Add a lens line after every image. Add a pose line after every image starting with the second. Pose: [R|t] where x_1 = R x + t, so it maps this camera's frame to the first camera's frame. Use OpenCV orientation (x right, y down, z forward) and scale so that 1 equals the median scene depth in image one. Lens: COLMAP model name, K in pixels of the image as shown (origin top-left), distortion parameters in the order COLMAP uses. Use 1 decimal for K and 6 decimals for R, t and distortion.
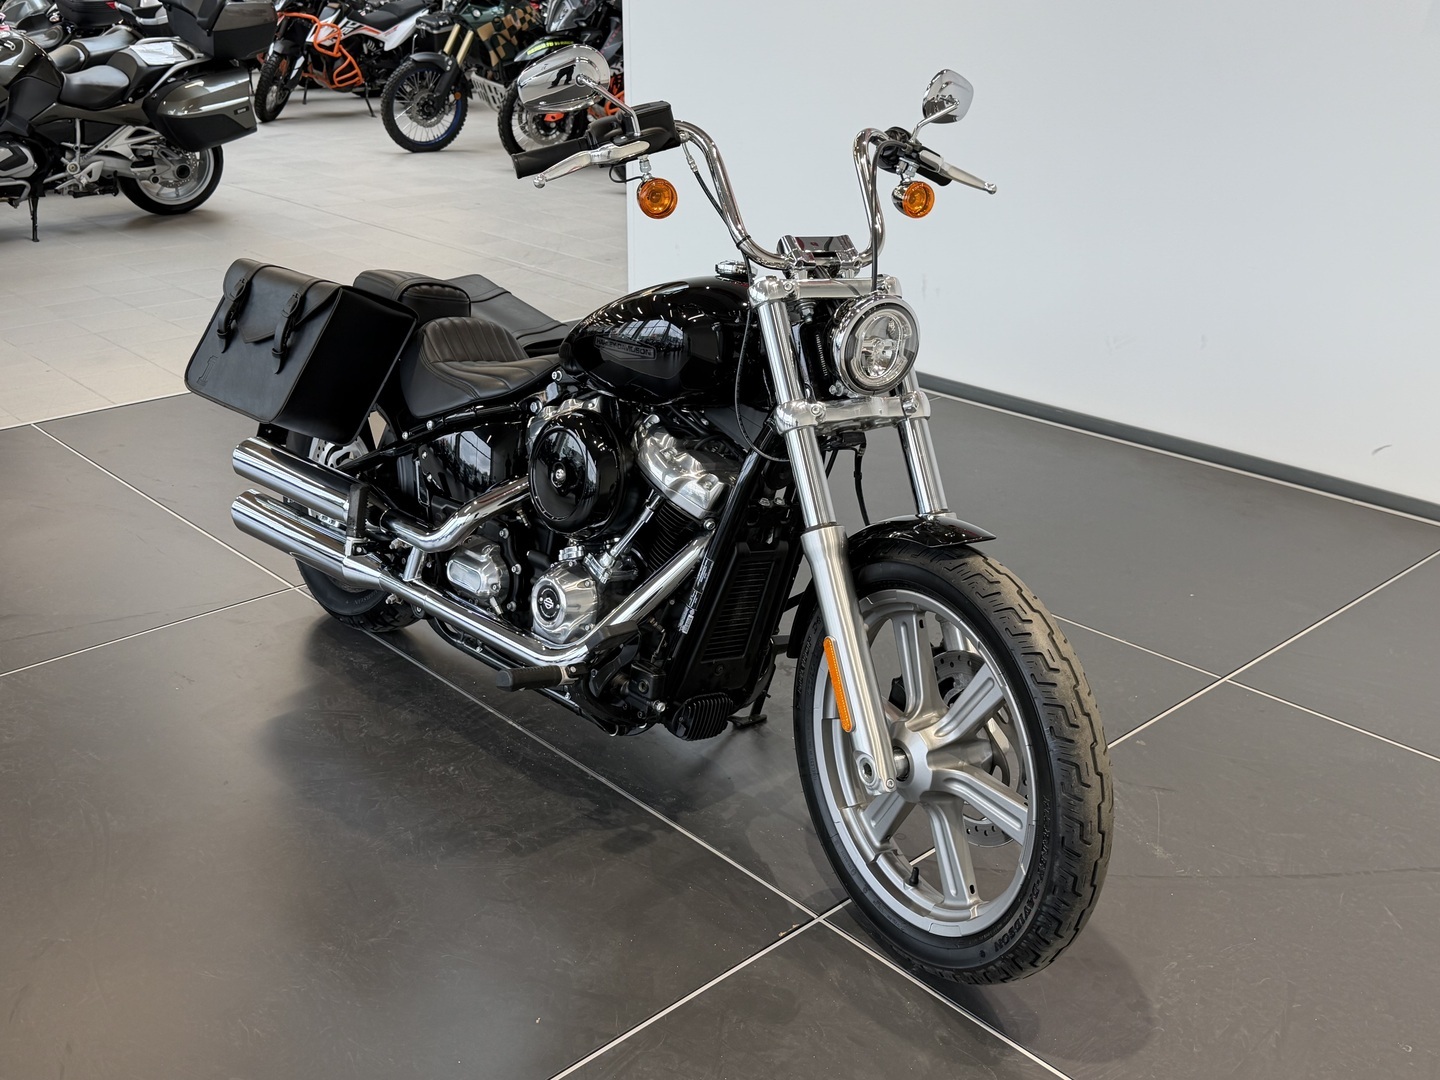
lens RADIAL K [[1453.1, 0, 712.5], [0, 1453.1, 508.4], [0, 0, 1]] dist [0.077420, 0.000000]
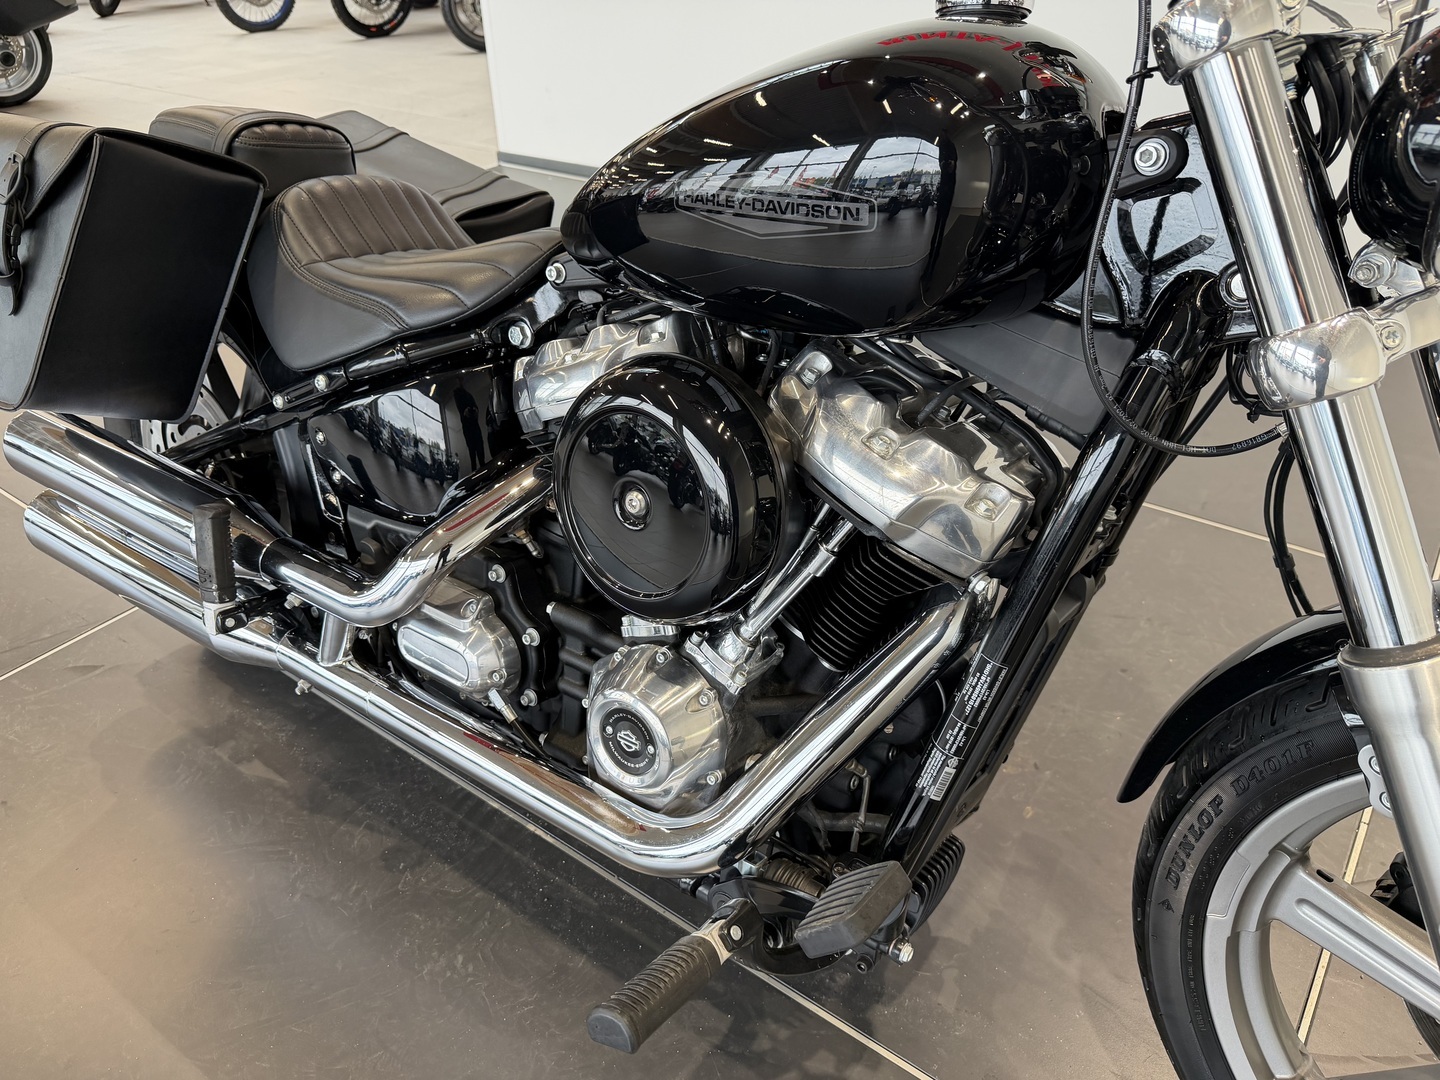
lens RADIAL K [[1011.8, 0, 714.3], [0, 1011.8, 524.8], [0, 0, 1]] dist [0.038461, -0.049271]
pose [[0.980839, -0.125242, 0.149229, -0.117958], [0.092670, 0.973708, 0.208101, -0.074538], [-0.171368, -0.190284, 0.966657, 0.621716]]
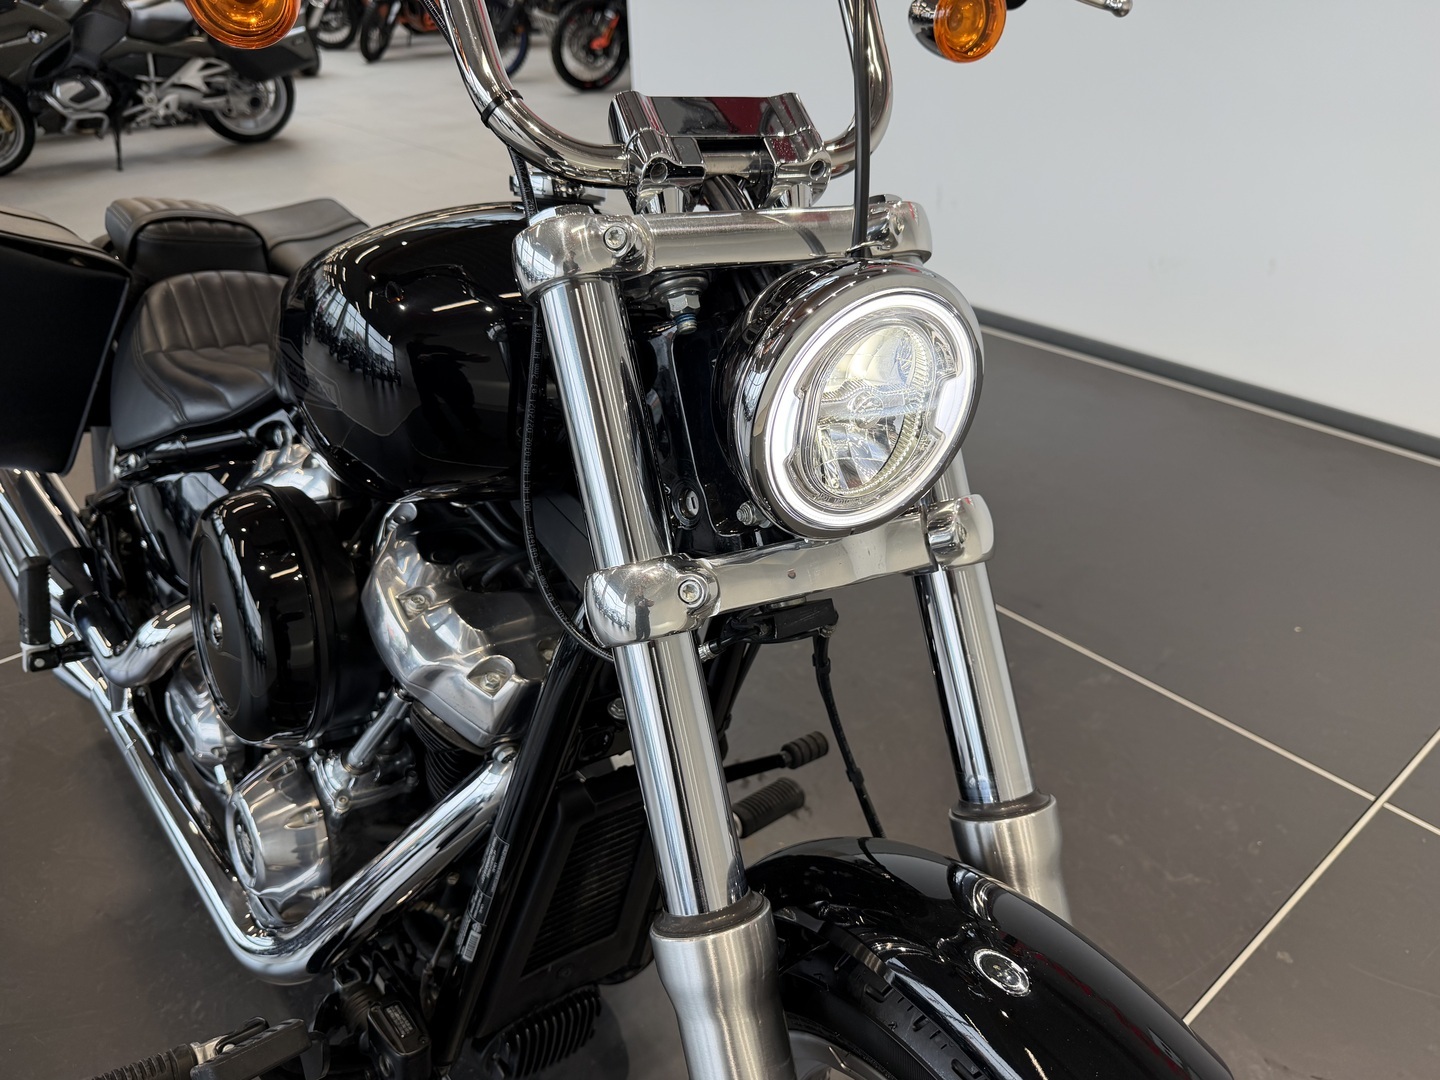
lens RADIAL K [[1011.8, 0, 727.1], [0, 1011.8, 525.9], [0, 0, 1]] dist [0.038461, -0.049271]
pose [[0.999099, -0.001456, -0.042422, 0.073929], [0.008249, 0.987014, 0.160422, -0.100740], [0.041637, -0.160627, 0.986137, 0.613955]]
